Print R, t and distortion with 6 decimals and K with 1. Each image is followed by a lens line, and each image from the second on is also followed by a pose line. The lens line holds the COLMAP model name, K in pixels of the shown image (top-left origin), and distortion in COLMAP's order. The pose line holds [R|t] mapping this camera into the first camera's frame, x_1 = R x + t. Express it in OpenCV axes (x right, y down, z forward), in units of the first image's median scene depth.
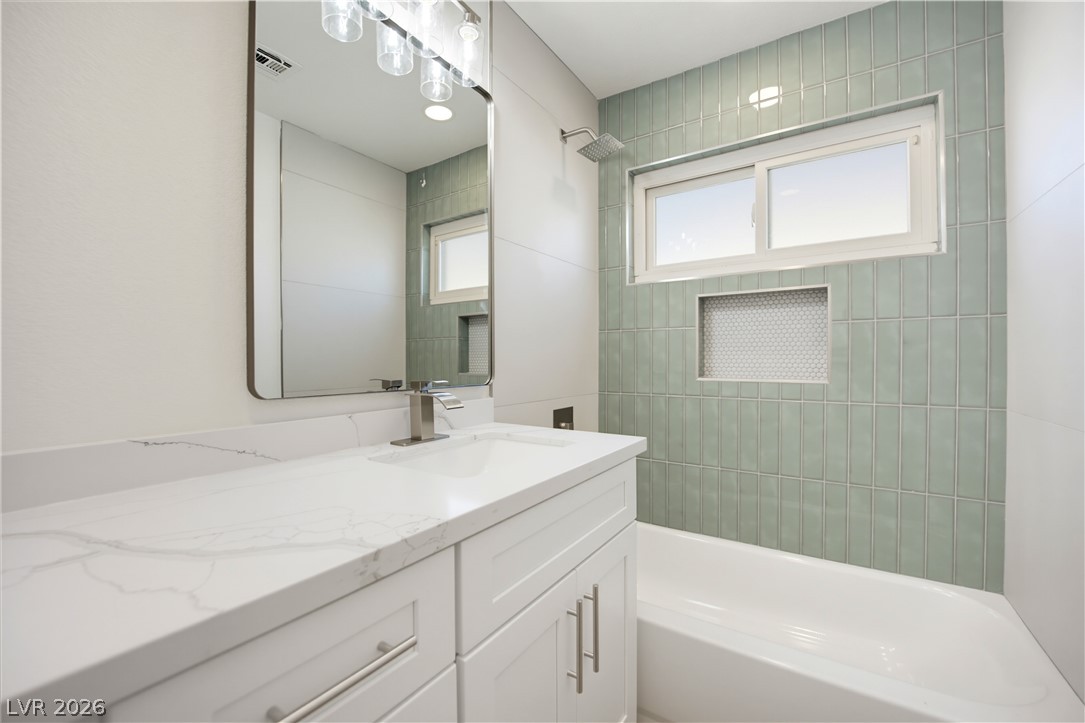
lens RADIAL K [[440.6, 0, 538.5], [0, 440.6, 360.7], [0, 0, 1]] dist [-0.023414, -0.000129]
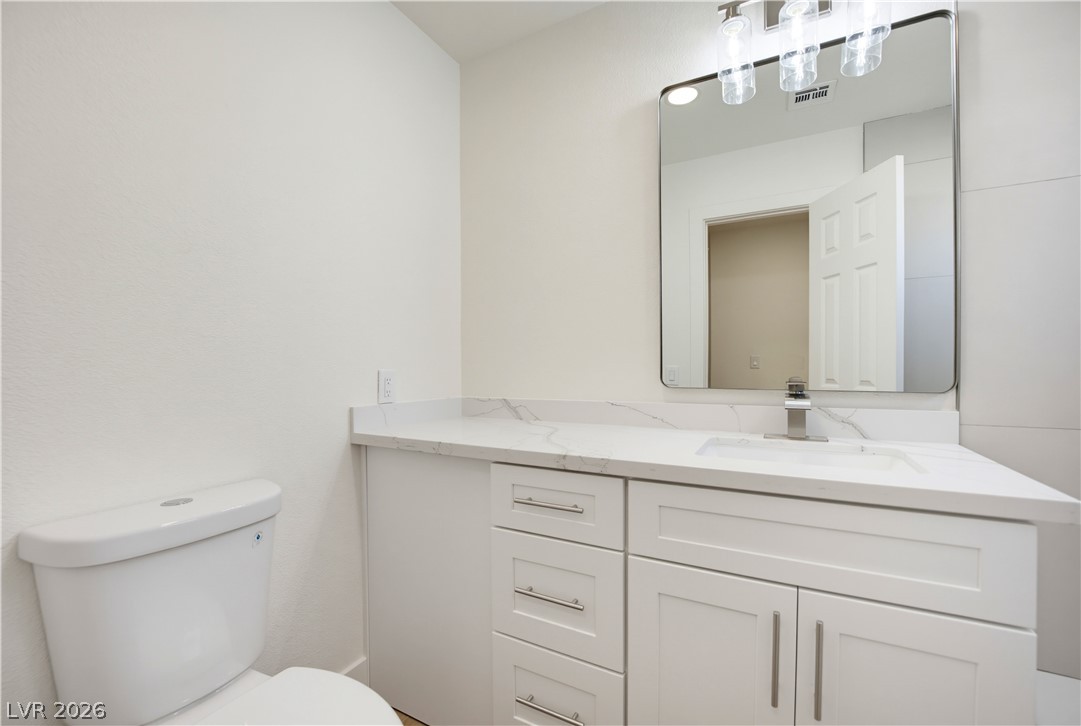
lens RADIAL K [[446.8, 0, 532.2], [0, 446.8, 364.2], [0, 0, 1]] dist [-0.020282, -0.000256]
pose [[0.089293, 0.000721, -0.996005, 1.129486], [0.006955, 0.999975, 0.001348, -0.003238], [0.995981, -0.007047, 0.089286, 0.423725]]
